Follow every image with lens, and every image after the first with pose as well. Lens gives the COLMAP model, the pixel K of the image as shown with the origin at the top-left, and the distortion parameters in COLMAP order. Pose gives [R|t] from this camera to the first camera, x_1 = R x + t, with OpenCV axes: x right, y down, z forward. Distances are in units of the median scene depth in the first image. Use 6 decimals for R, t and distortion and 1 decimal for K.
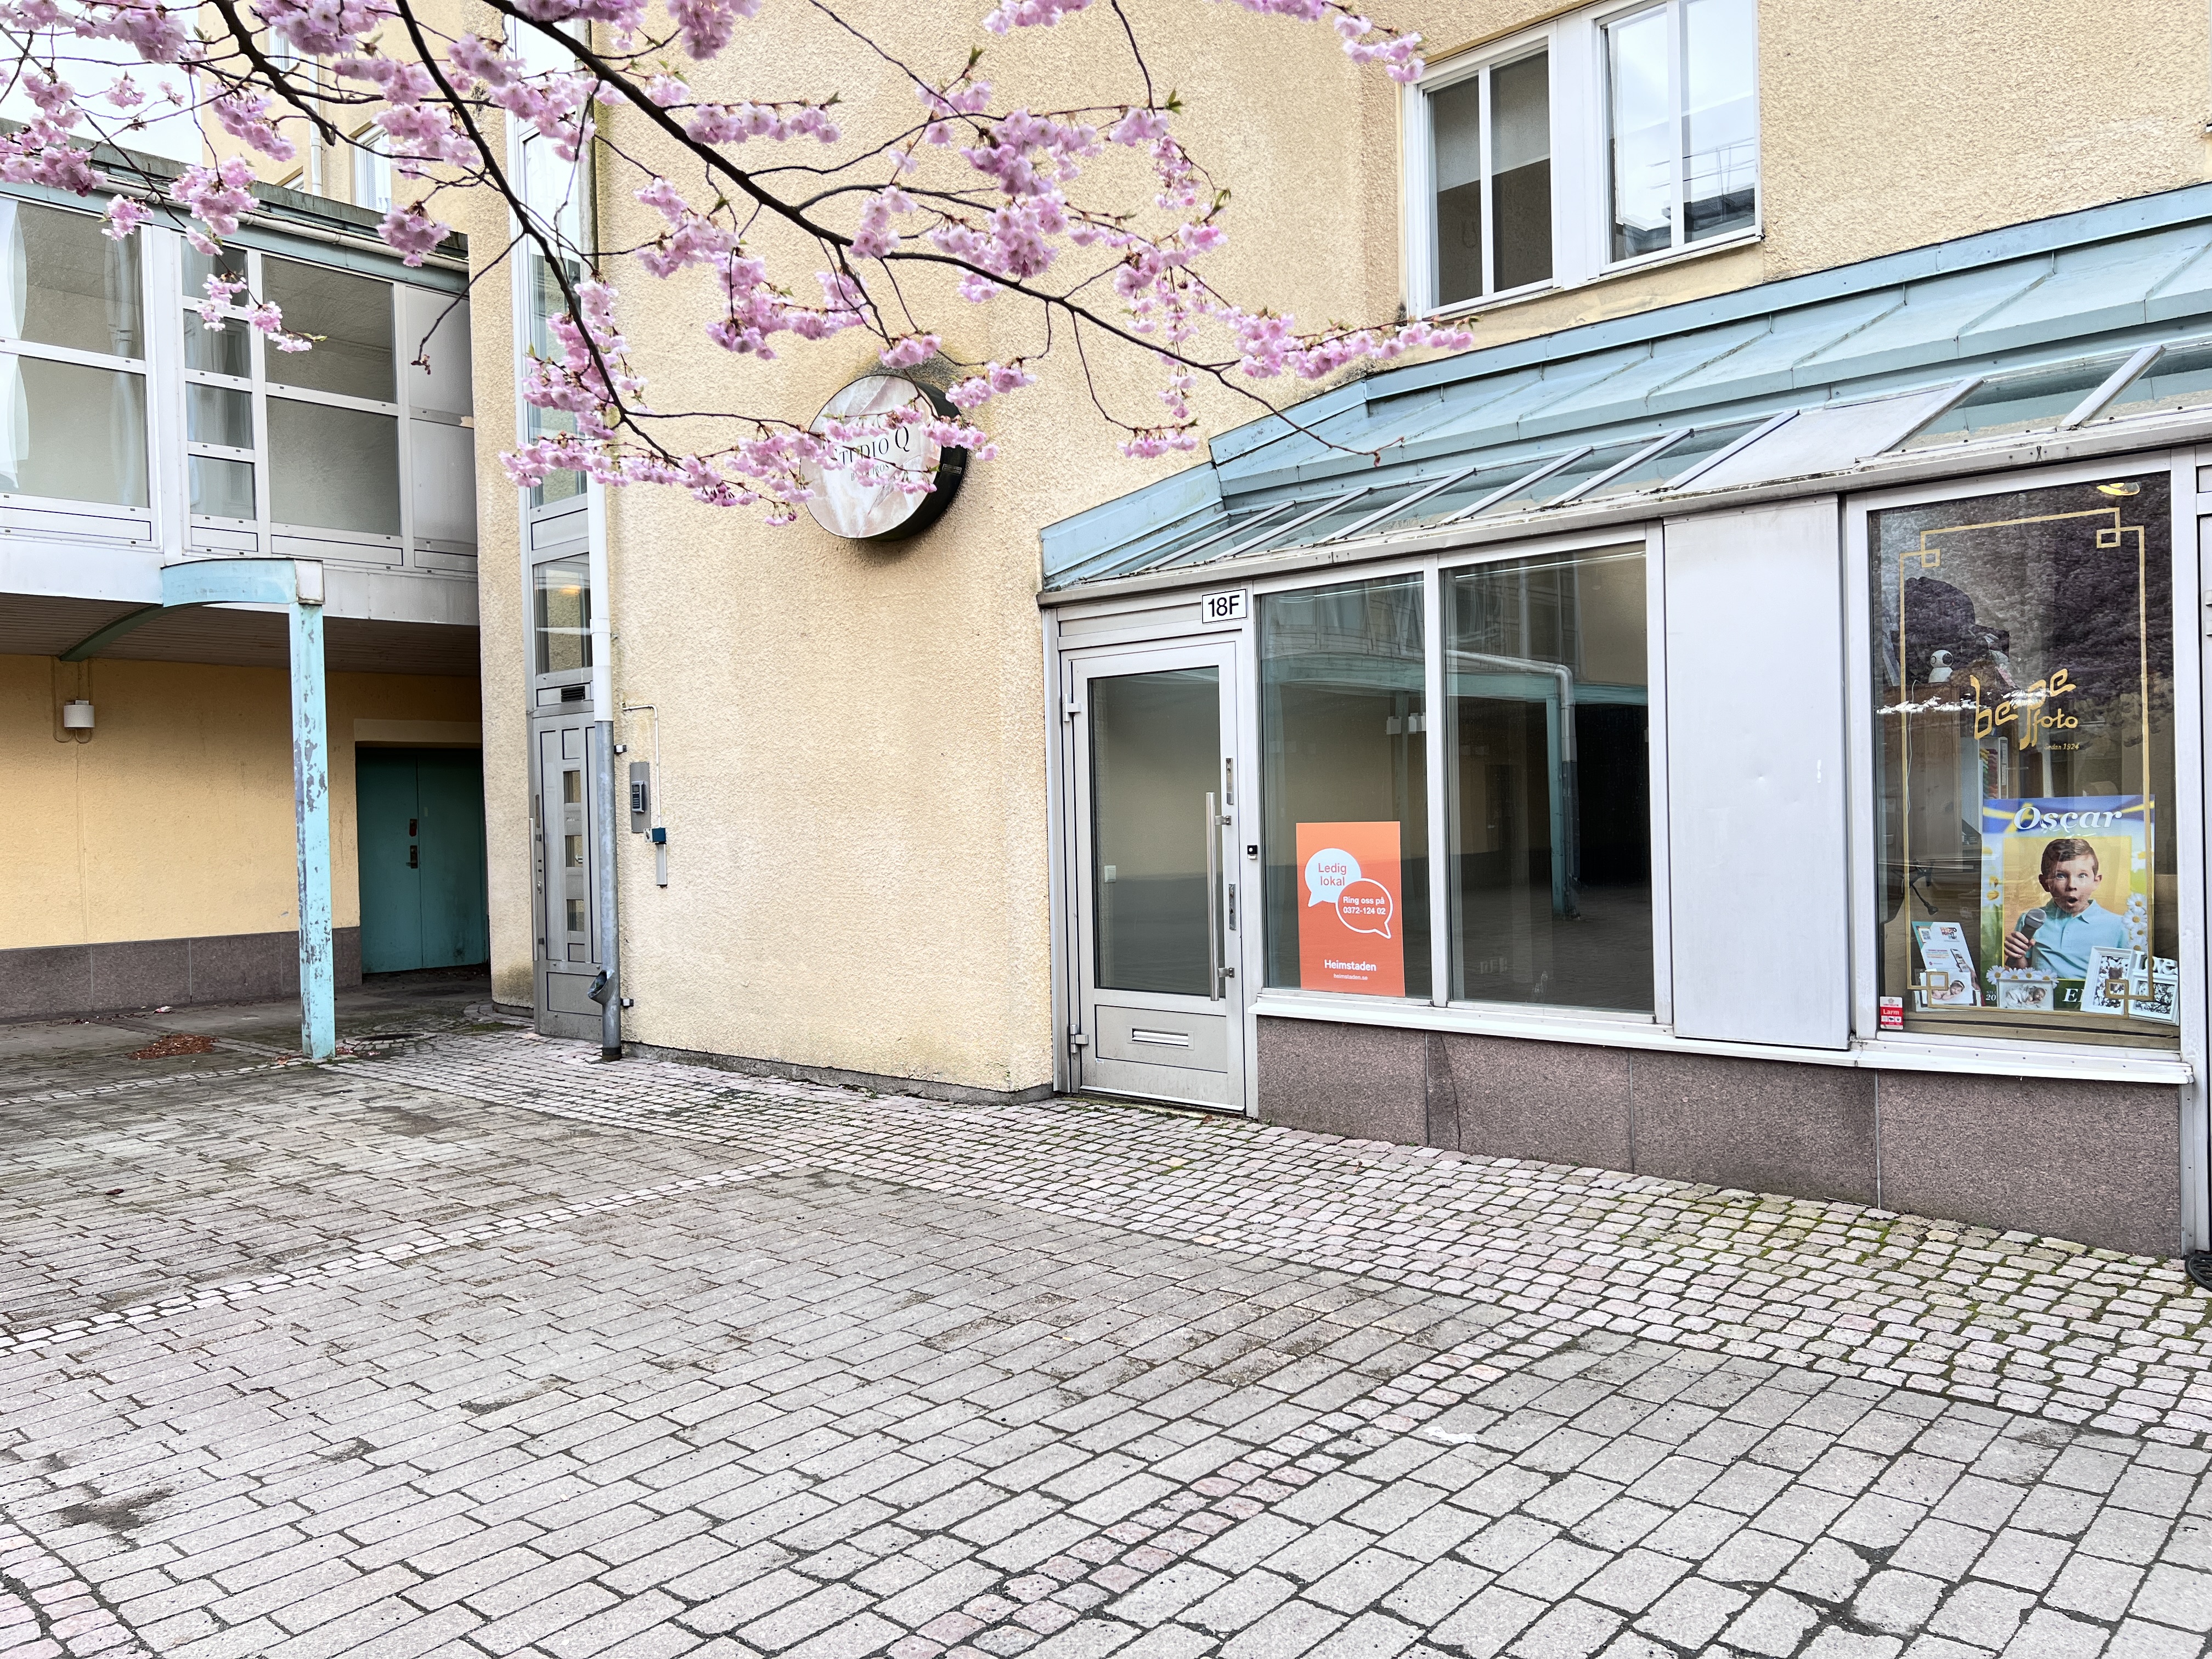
lens RADIAL K [[1660.3, 0, 1106.0], [0, 1660.3, 829.5], [0, 0, 1]] dist [0.043252, -0.047113]
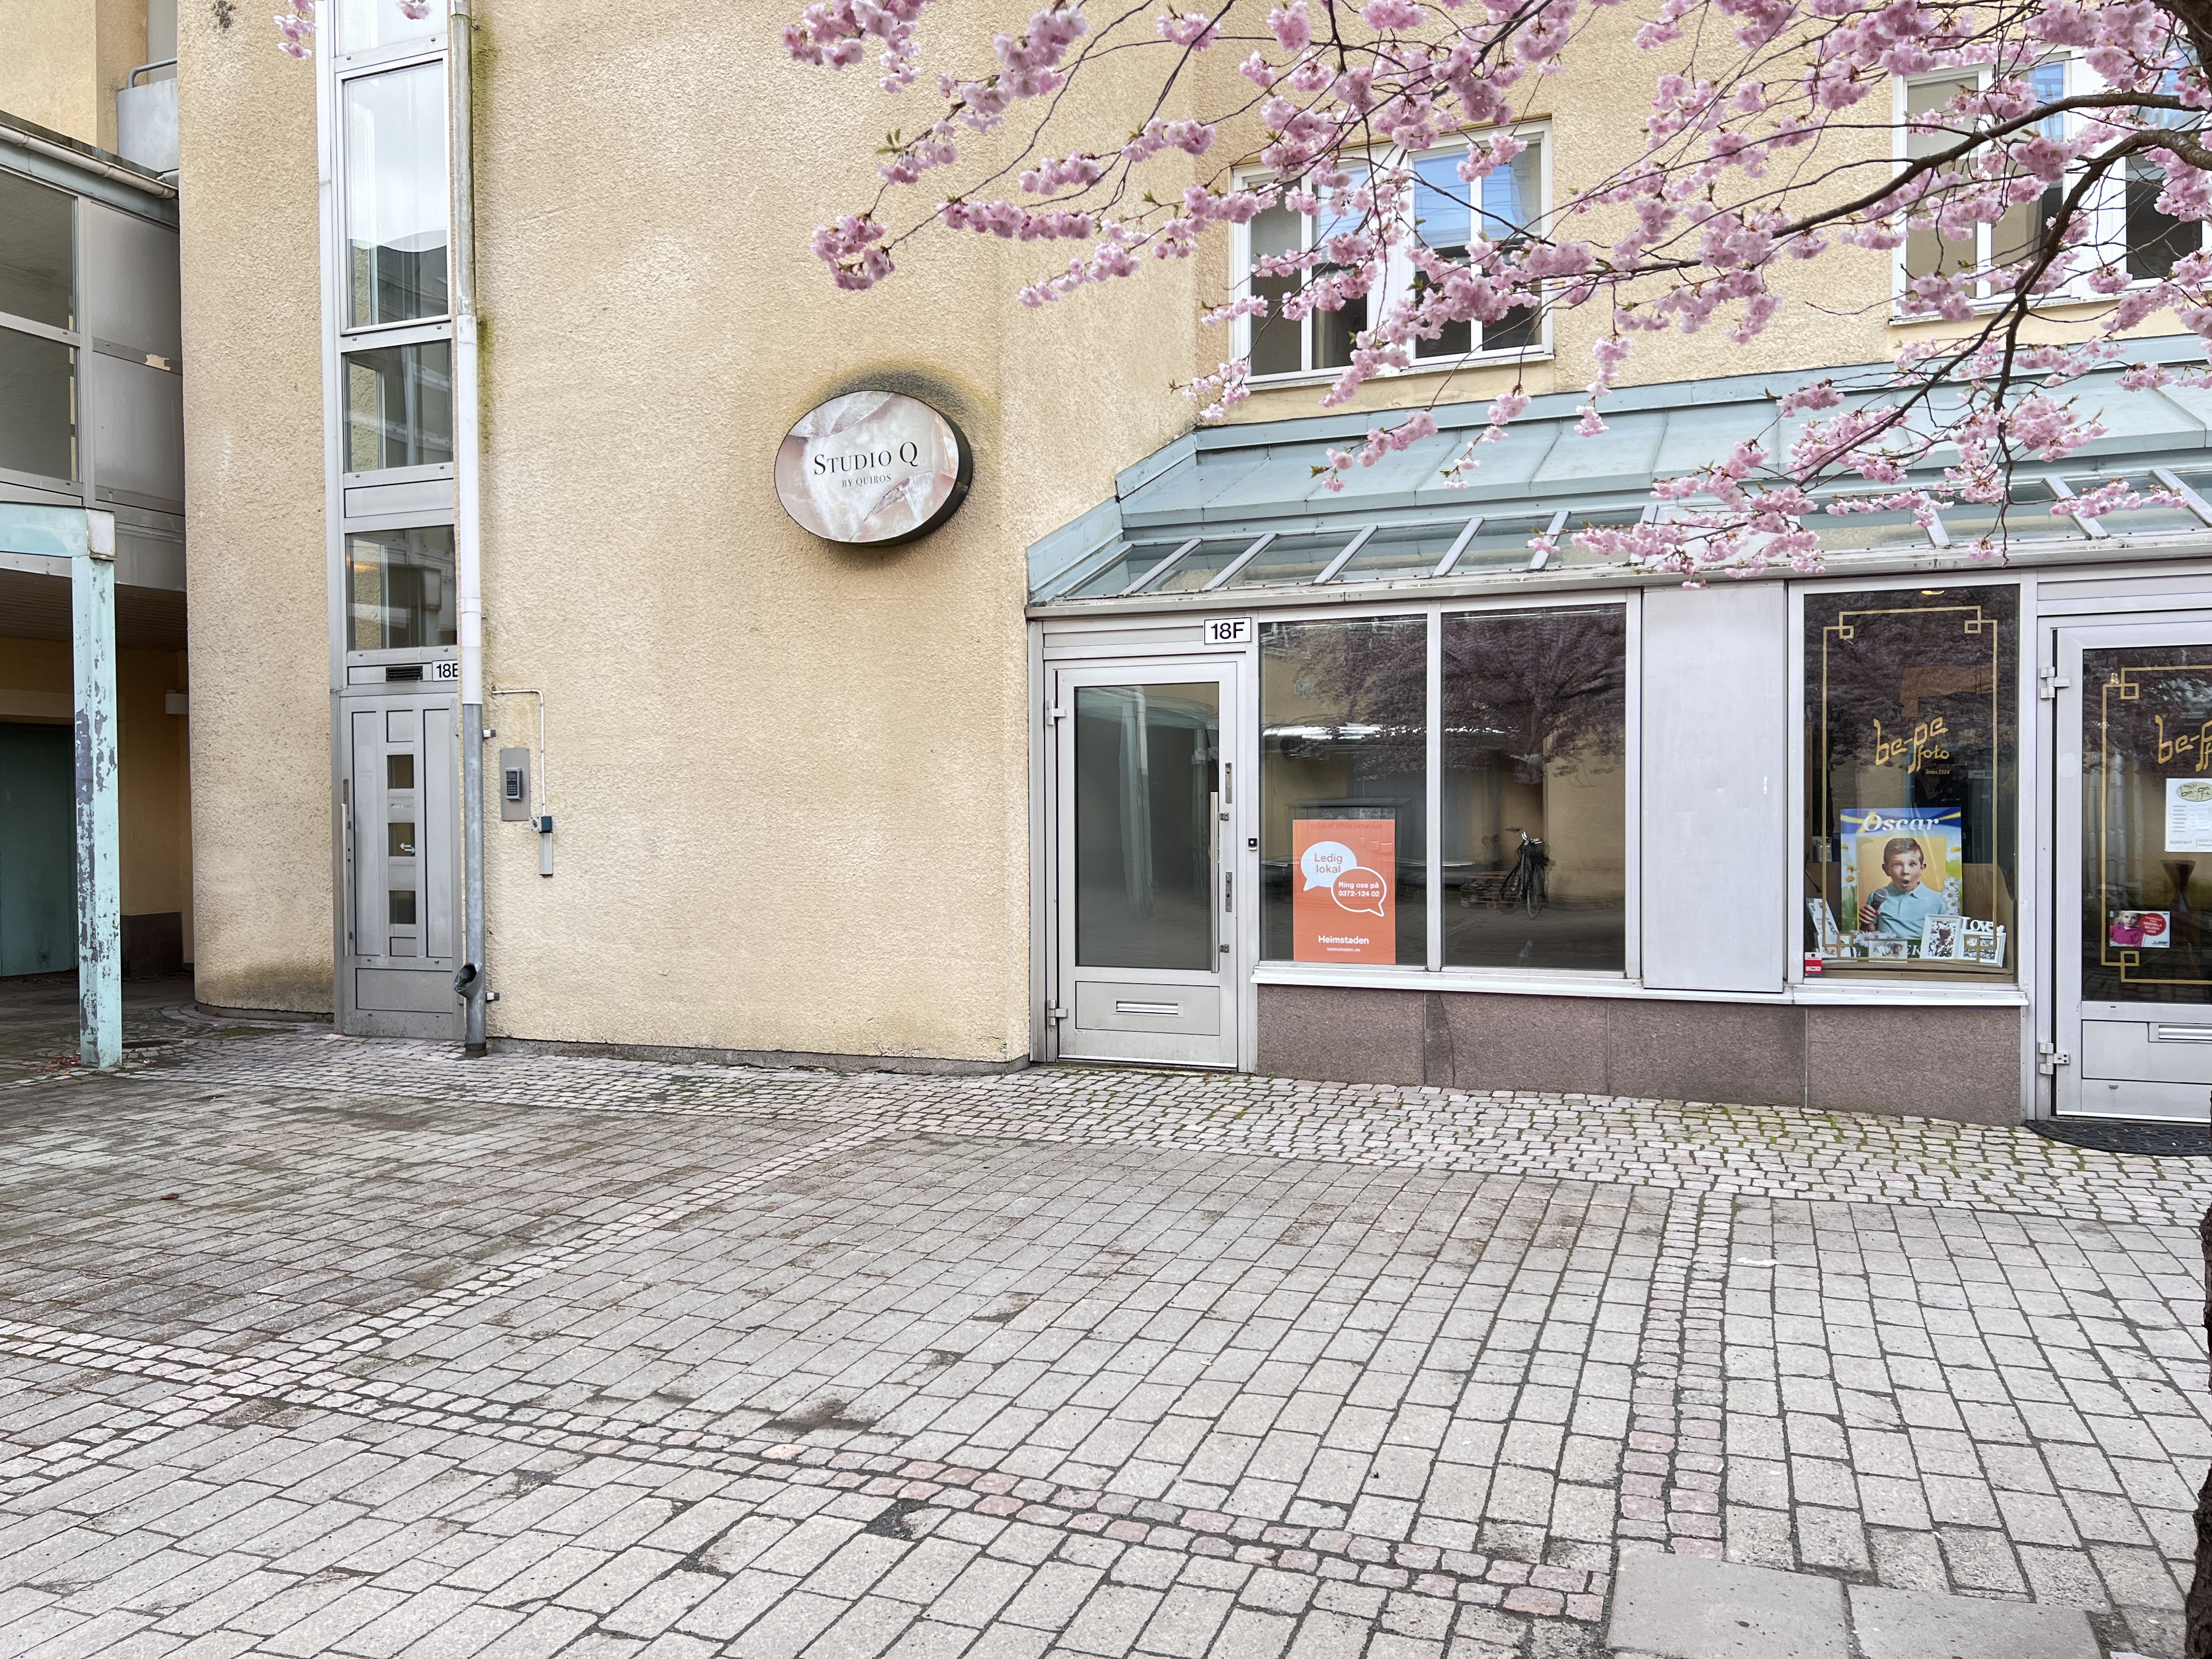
lens RADIAL K [[1656.6, 0, 1107.9], [0, 1656.6, 844.4], [0, 0, 1]] dist [0.062107, -0.075248]
pose [[0.930898, 0.012093, 0.365080, -0.474071], [-0.013095, 0.999914, 0.000270, 0.016348], [-0.365045, -0.005032, 0.930976, -0.047200]]
